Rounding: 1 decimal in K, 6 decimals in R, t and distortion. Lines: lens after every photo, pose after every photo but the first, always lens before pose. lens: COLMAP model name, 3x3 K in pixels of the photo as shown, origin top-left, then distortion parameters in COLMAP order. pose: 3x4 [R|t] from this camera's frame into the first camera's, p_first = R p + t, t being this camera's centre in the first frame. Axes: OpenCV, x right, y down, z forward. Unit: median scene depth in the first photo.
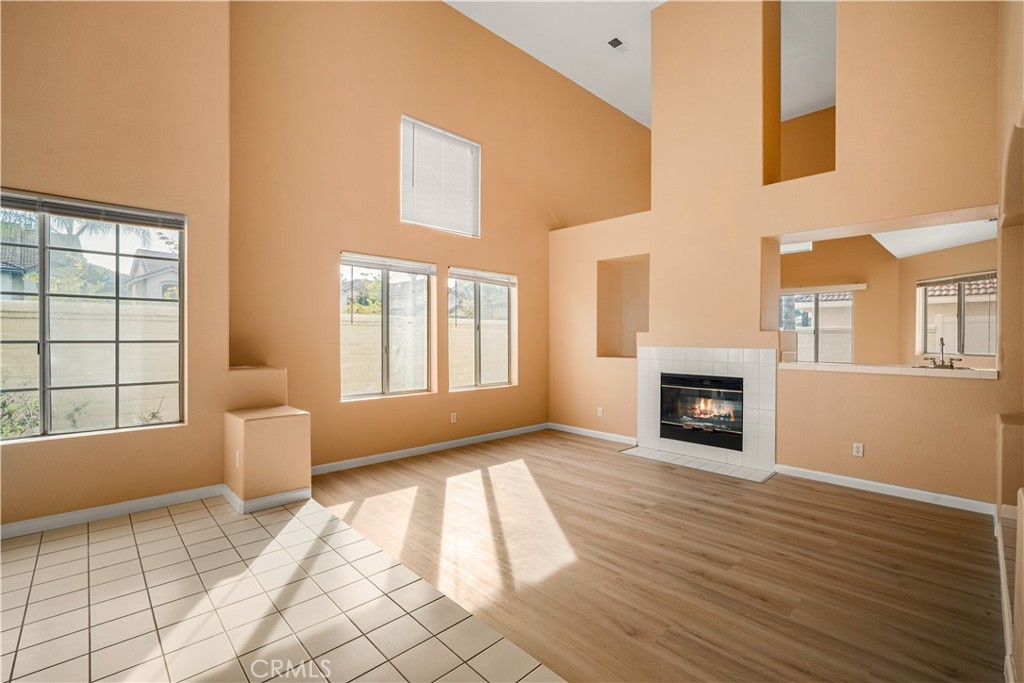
lens RADIAL K [[455.0, 0, 513.4], [0, 455.0, 338.4], [0, 0, 1]] dist [-0.013035, 0.000334]
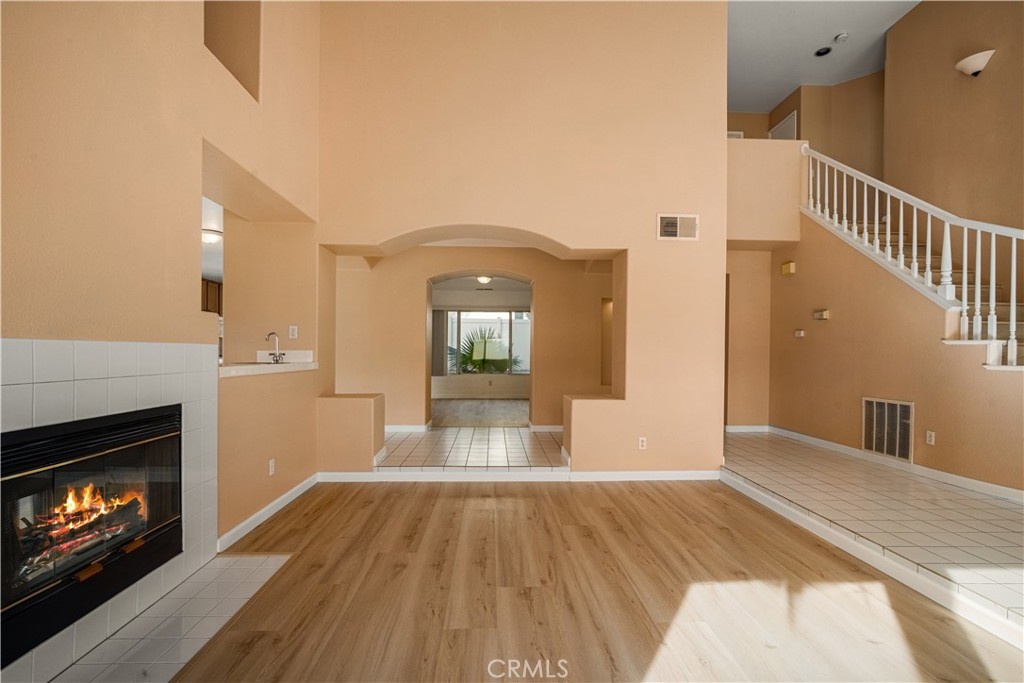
lens RADIAL K [[455.0, 0, 513.4], [0, 455.0, 338.4], [0, 0, 1]] dist [-0.013035, 0.000334]
pose [[-0.748773, 0.010335, 0.662746, -0.105853], [-0.004256, 0.999783, -0.020400, 0.028349], [-0.662813, -0.018096, -0.748567, 1.302555]]
